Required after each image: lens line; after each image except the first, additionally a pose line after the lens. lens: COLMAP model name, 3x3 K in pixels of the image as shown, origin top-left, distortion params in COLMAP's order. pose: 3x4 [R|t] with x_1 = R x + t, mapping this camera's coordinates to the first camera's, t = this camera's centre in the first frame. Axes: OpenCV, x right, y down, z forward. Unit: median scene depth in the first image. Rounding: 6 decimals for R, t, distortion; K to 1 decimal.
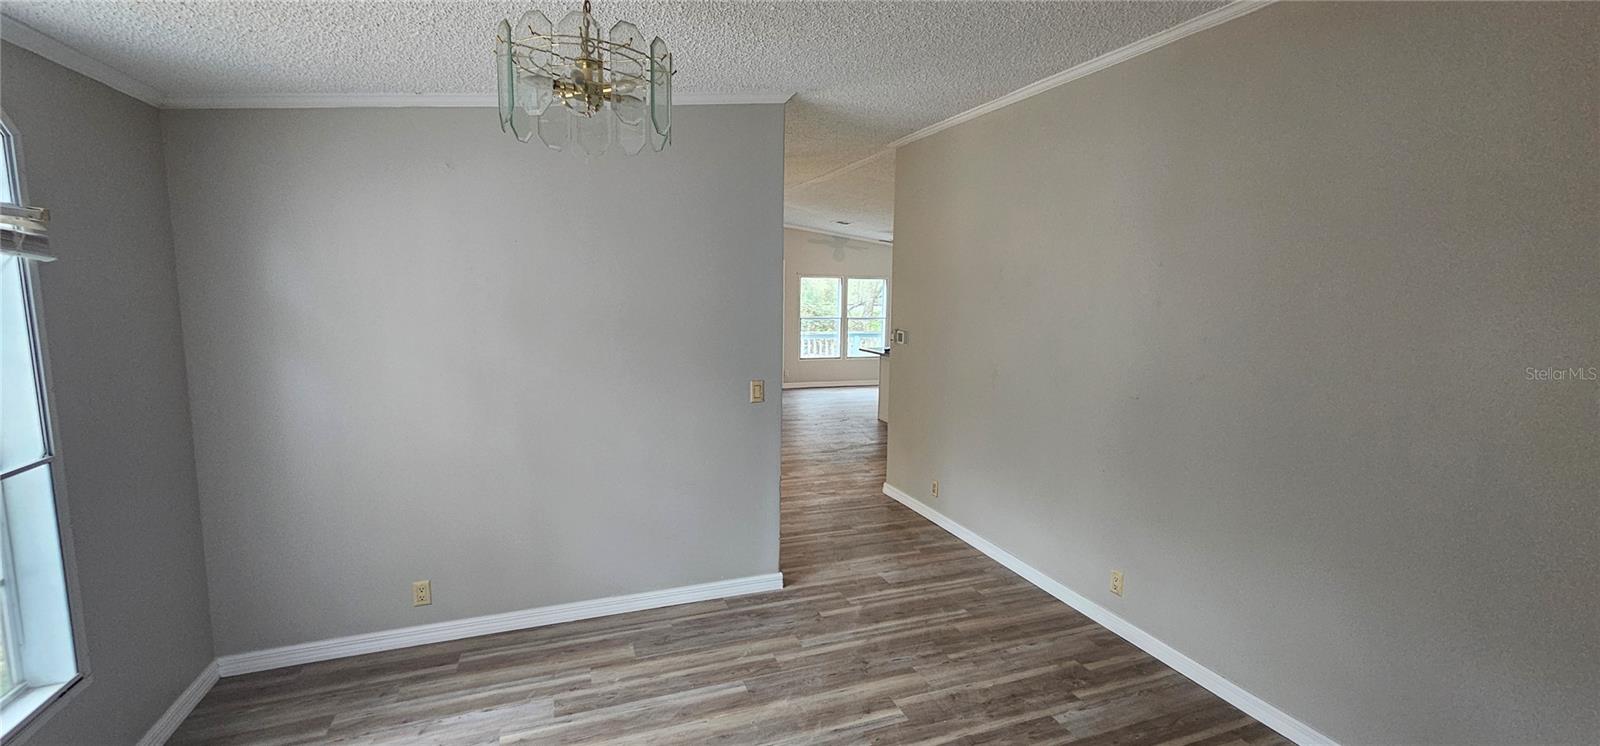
lens RADIAL K [[653.7, 0, 800.0], [0, 653.7, 373.0], [0, 0, 1]] dist [-0.000510, -0.000046]
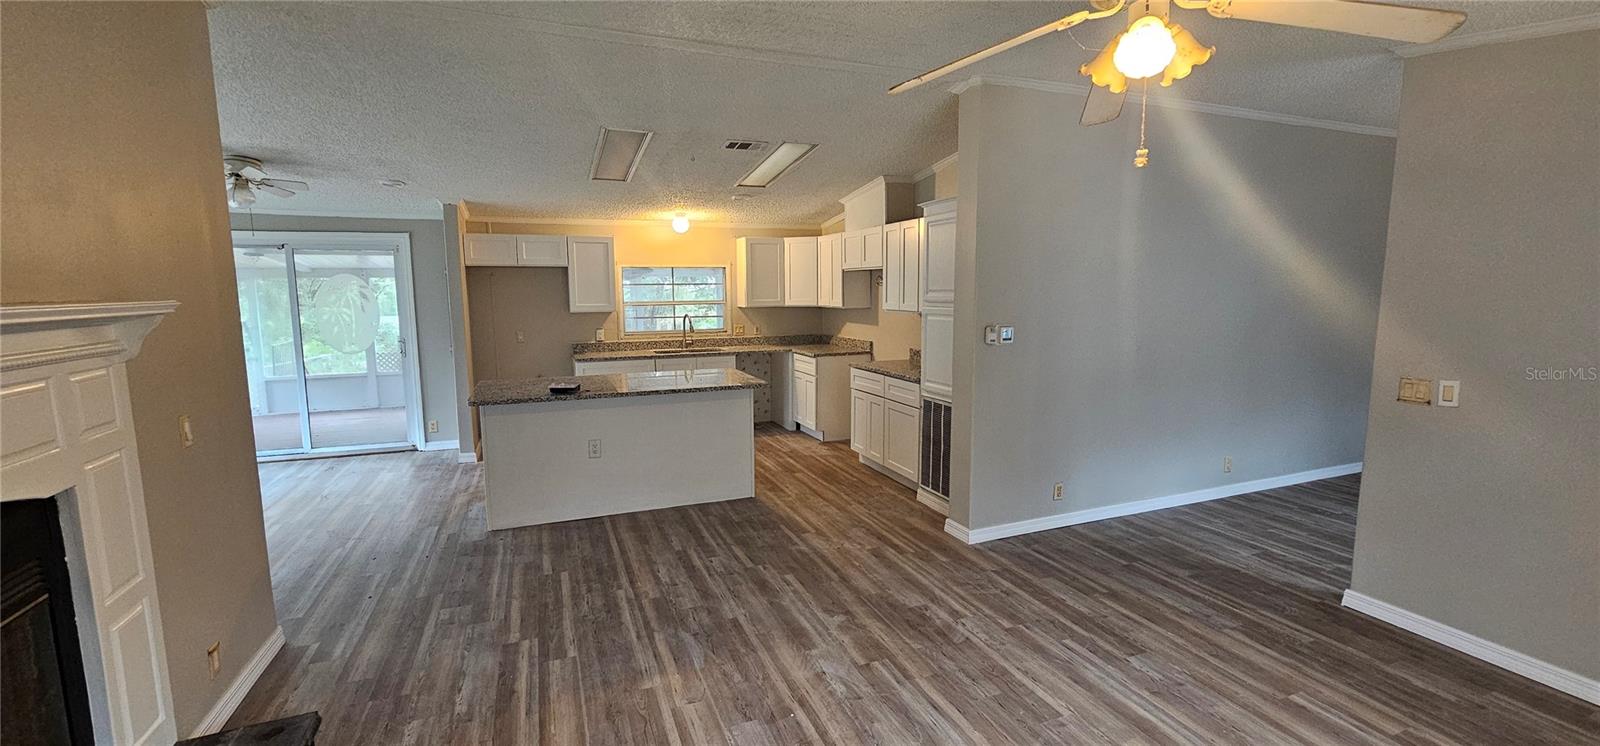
lens RADIAL K [[653.7, 0, 800.0], [0, 653.7, 373.0], [0, 0, 1]] dist [-0.000510, -0.000046]
pose [[-0.016277, -0.148979, 0.988706, -0.781636], [0.131170, 0.979973, 0.149823, -0.201118], [-0.991226, 0.132127, 0.003591, 1.549652]]
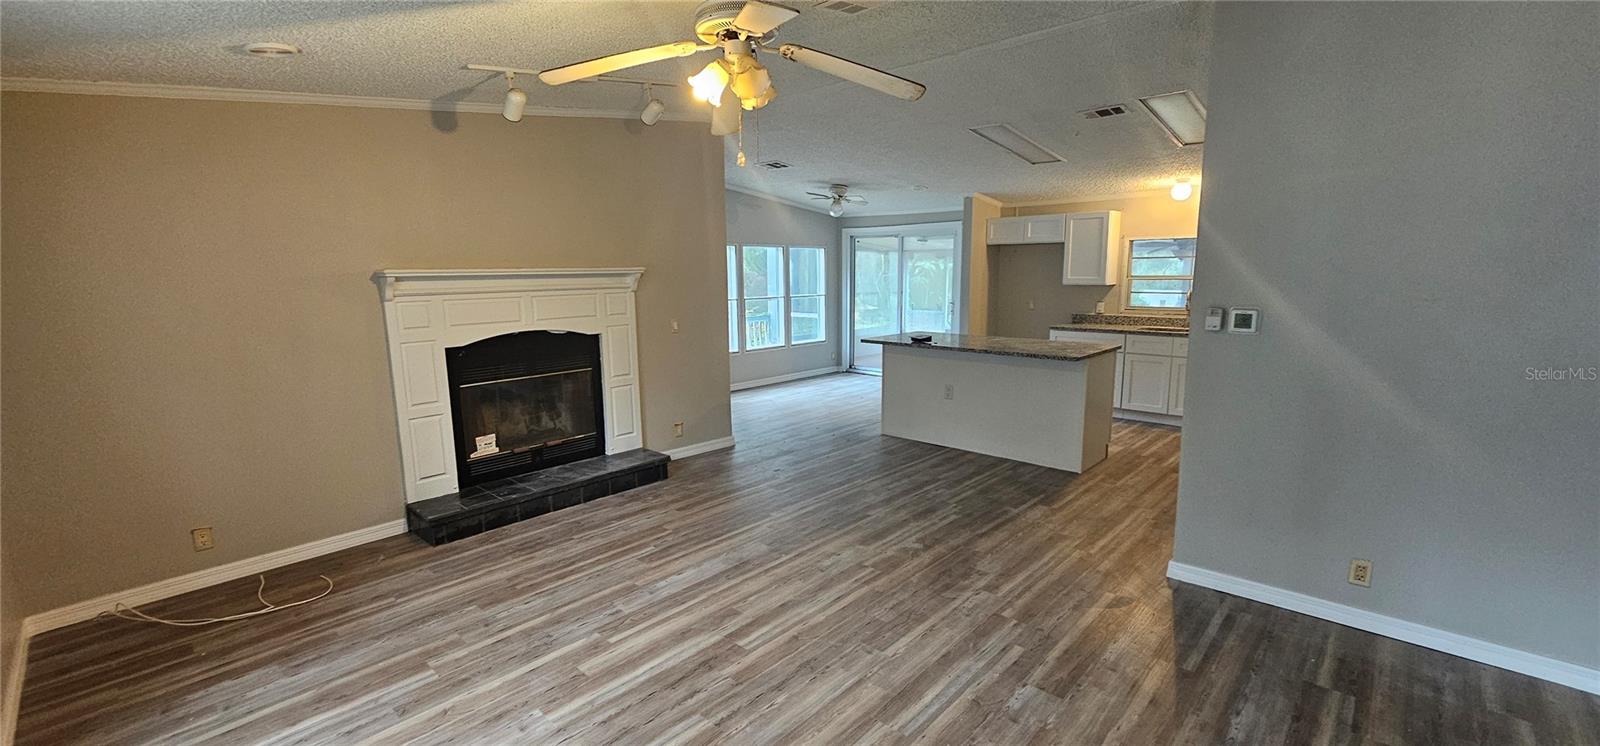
lens RADIAL K [[653.7, 0, 800.0], [0, 653.7, 373.0], [0, 0, 1]] dist [-0.000510, -0.000046]
pose [[0.896478, -0.095557, 0.432662, -0.566836], [0.081254, 0.995363, 0.051476, -0.088006], [-0.435575, -0.010992, 0.900085, 0.800455]]
